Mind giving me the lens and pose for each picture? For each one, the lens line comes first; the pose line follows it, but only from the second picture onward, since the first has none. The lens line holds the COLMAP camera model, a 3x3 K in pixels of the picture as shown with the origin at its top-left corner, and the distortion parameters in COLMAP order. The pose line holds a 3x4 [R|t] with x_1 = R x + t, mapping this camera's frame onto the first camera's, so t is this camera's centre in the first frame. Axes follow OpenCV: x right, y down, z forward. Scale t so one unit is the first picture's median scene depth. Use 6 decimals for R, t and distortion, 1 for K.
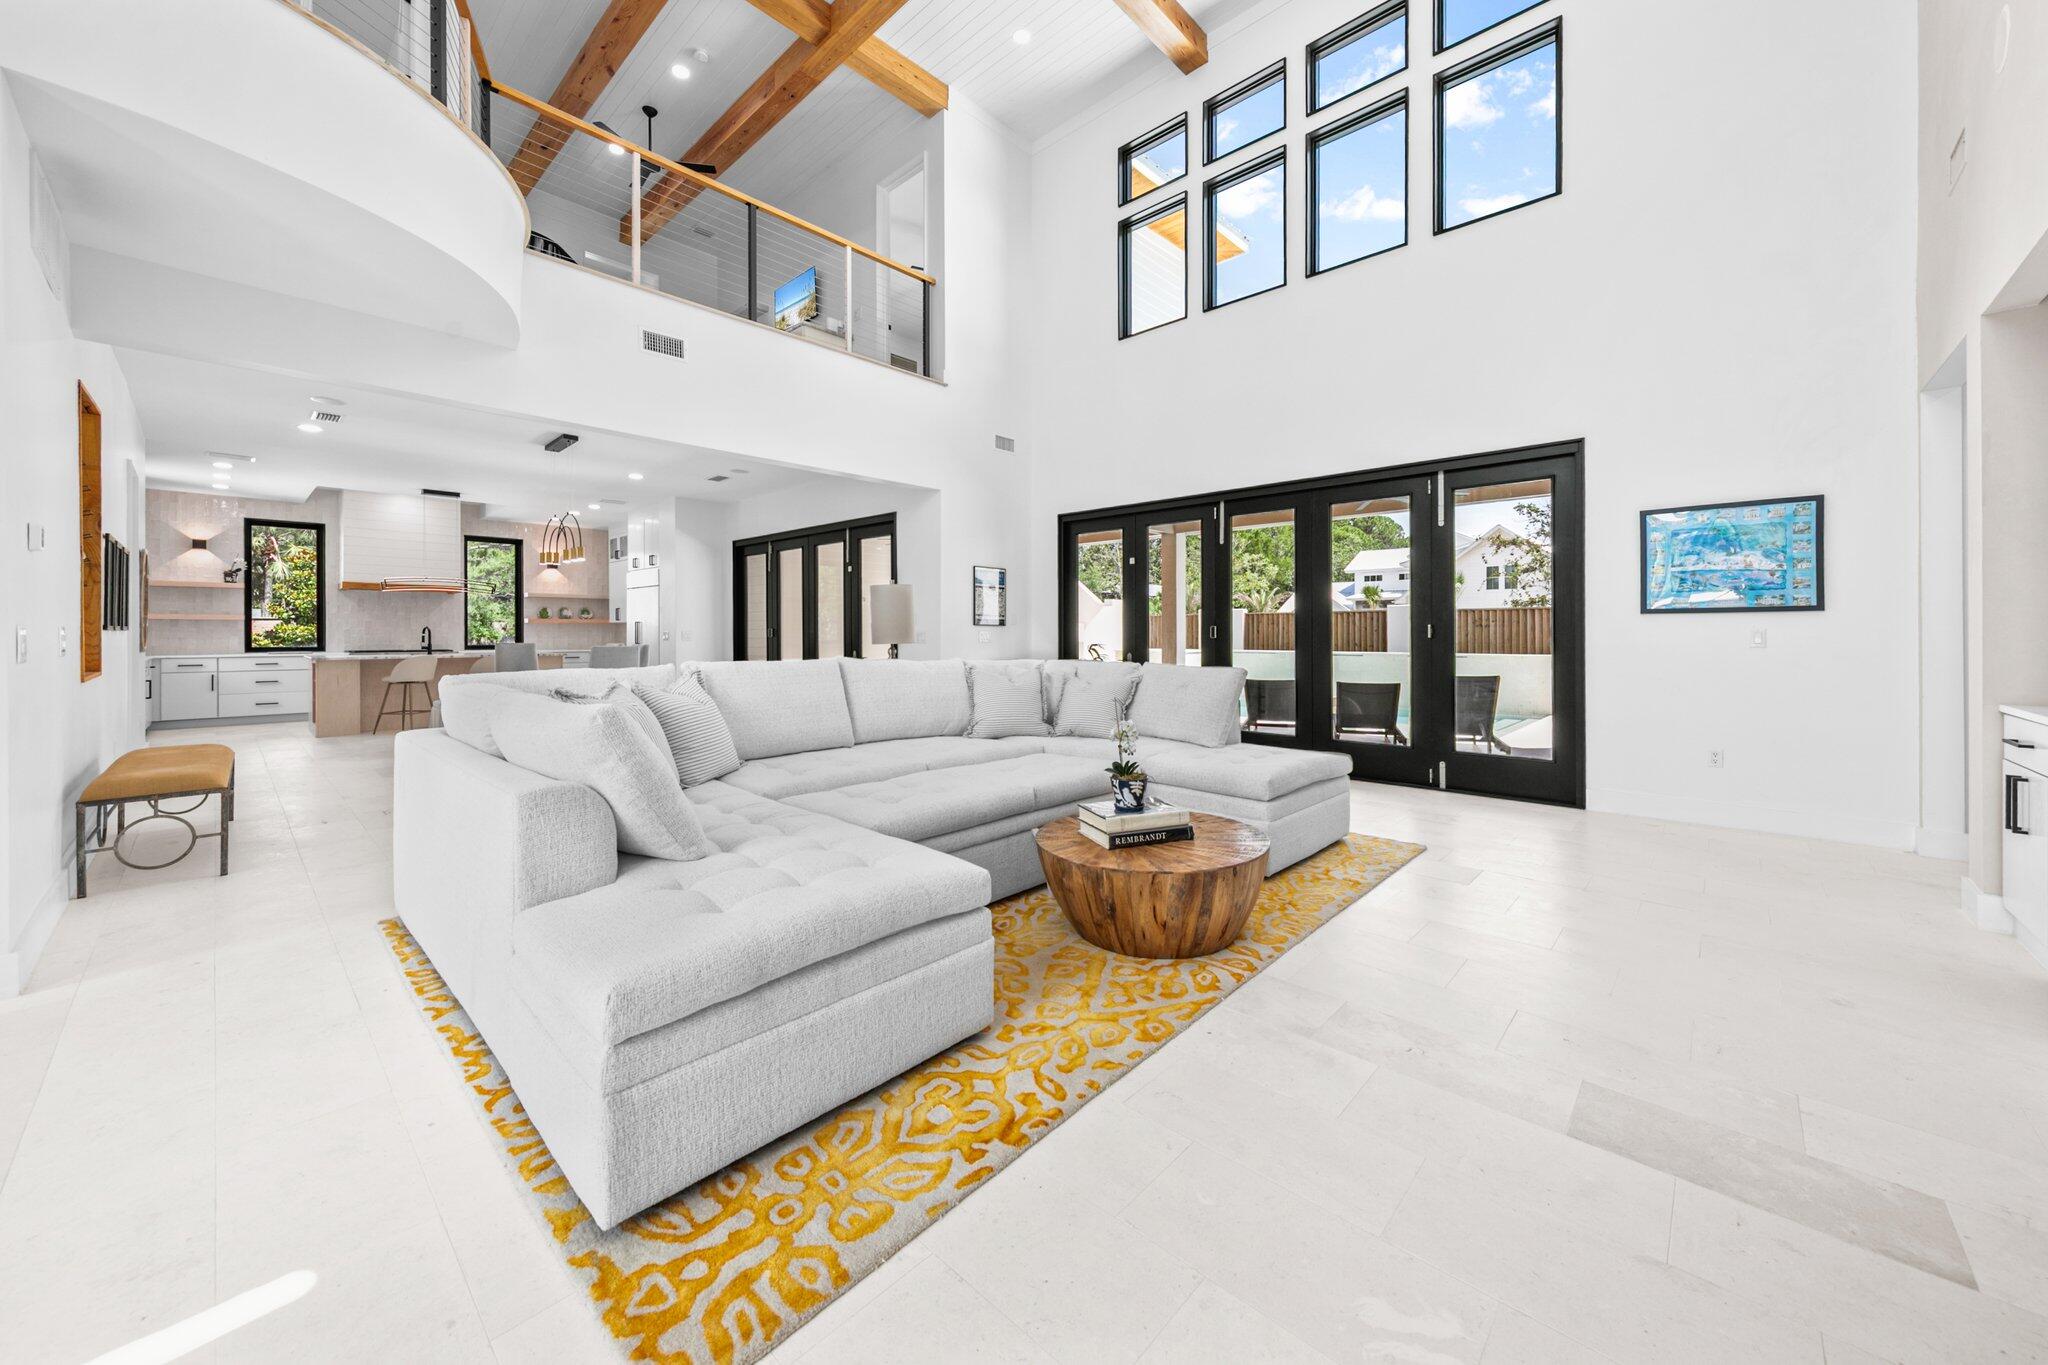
lens RADIAL K [[748.7, 0, 1034.2], [0, 748.7, 640.2], [0, 0, 1]] dist [0.001707, -0.000247]
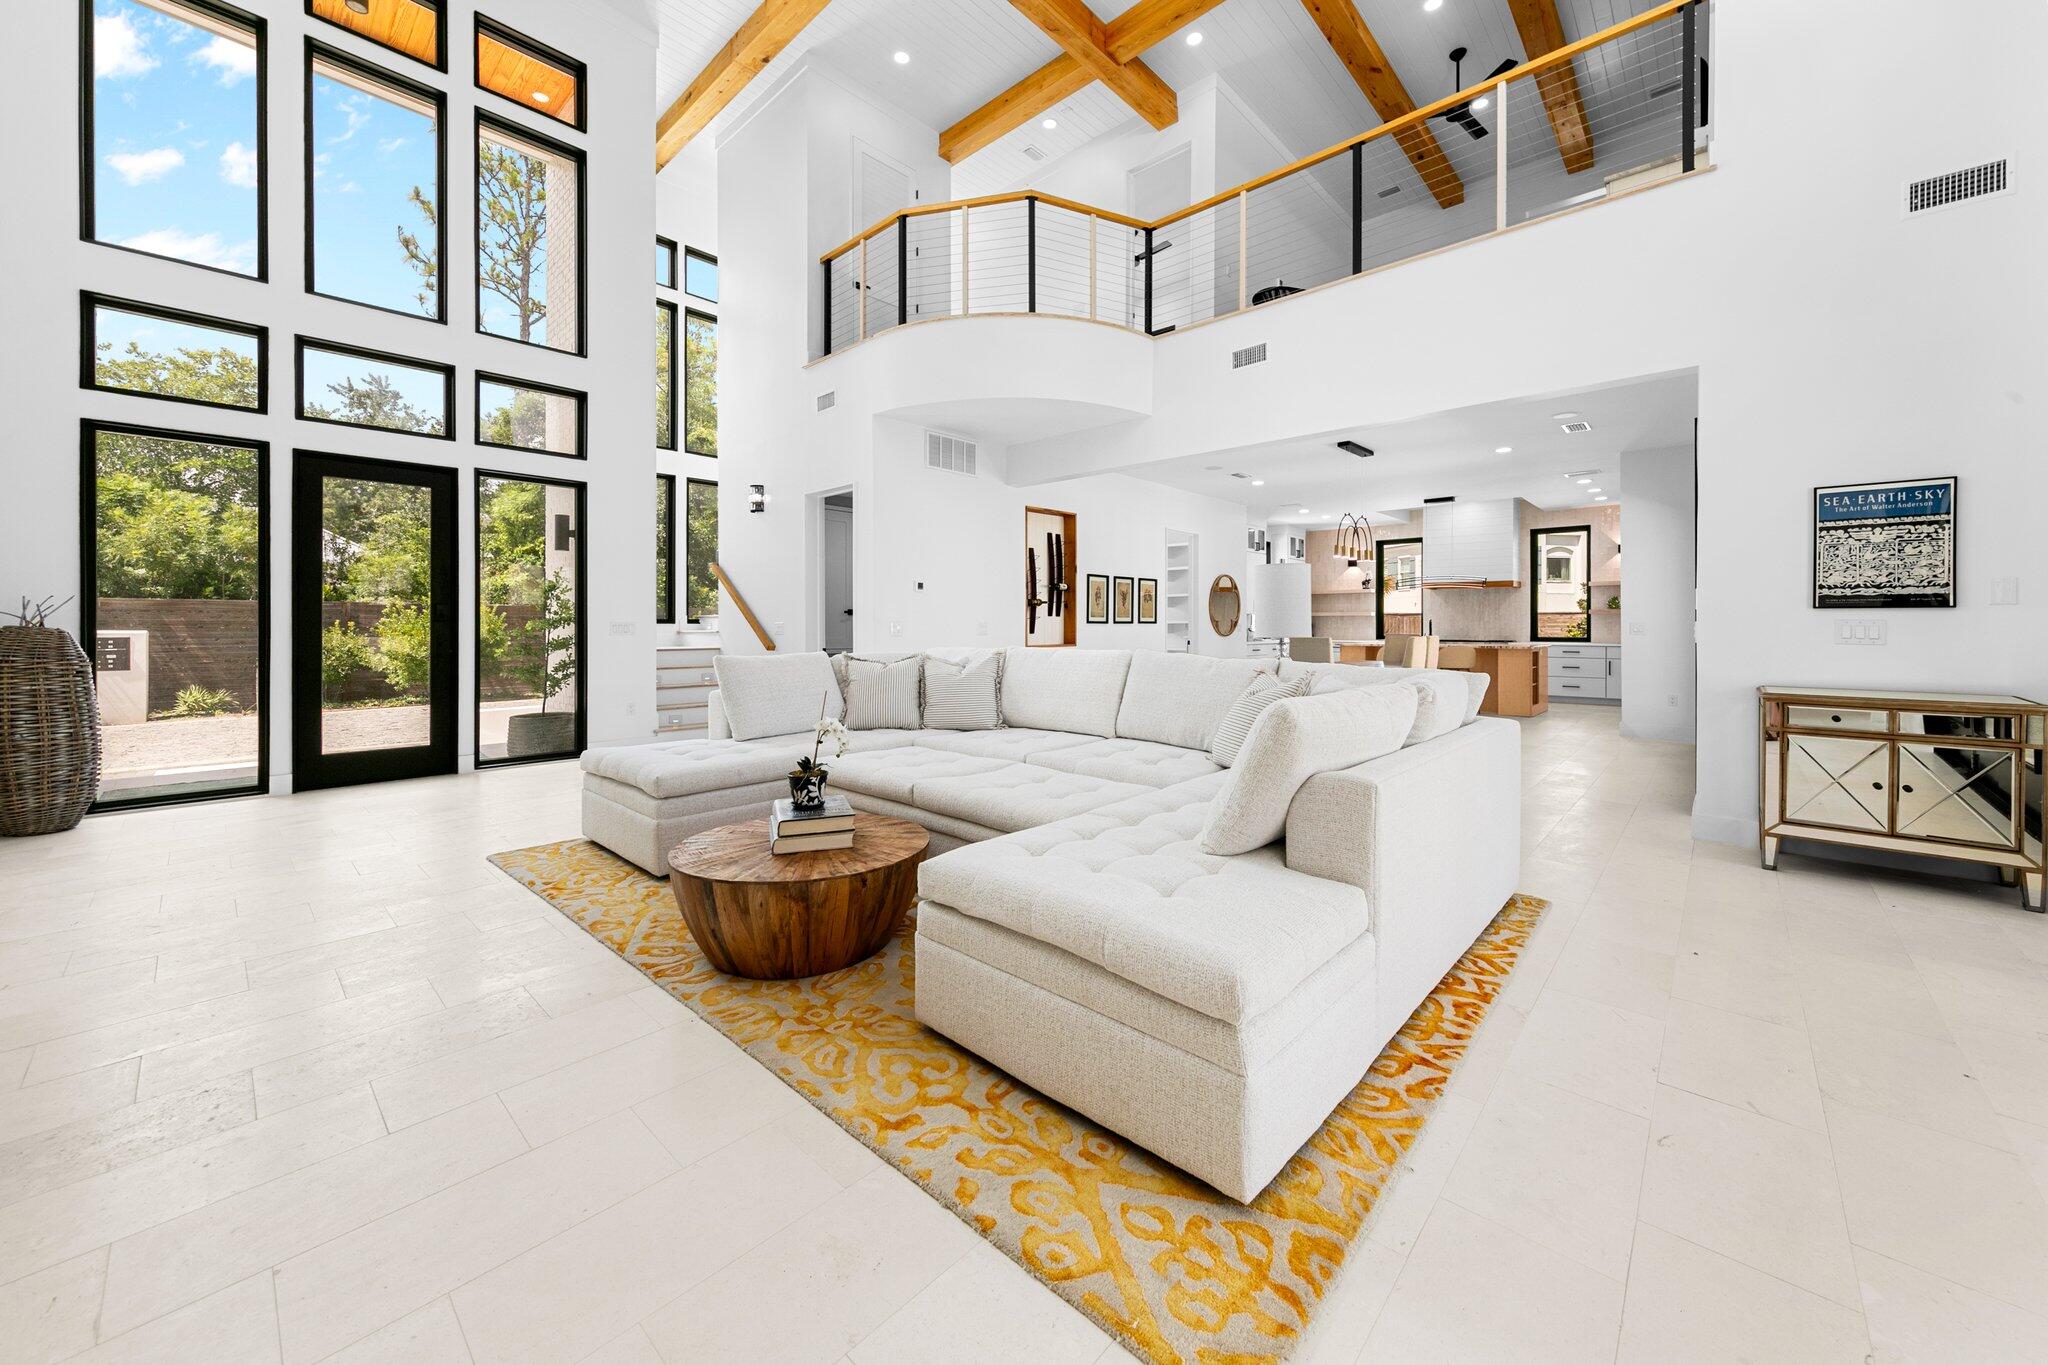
lens RADIAL K [[748.7, 0, 1034.2], [0, 748.7, 640.2], [0, 0, 1]] dist [0.001707, -0.000247]
pose [[0.009798, 0.019497, -0.999762, 0.409306], [-0.008274, 0.999777, 0.019416, -0.004209], [0.999918, 0.008082, 0.009957, 0.481854]]
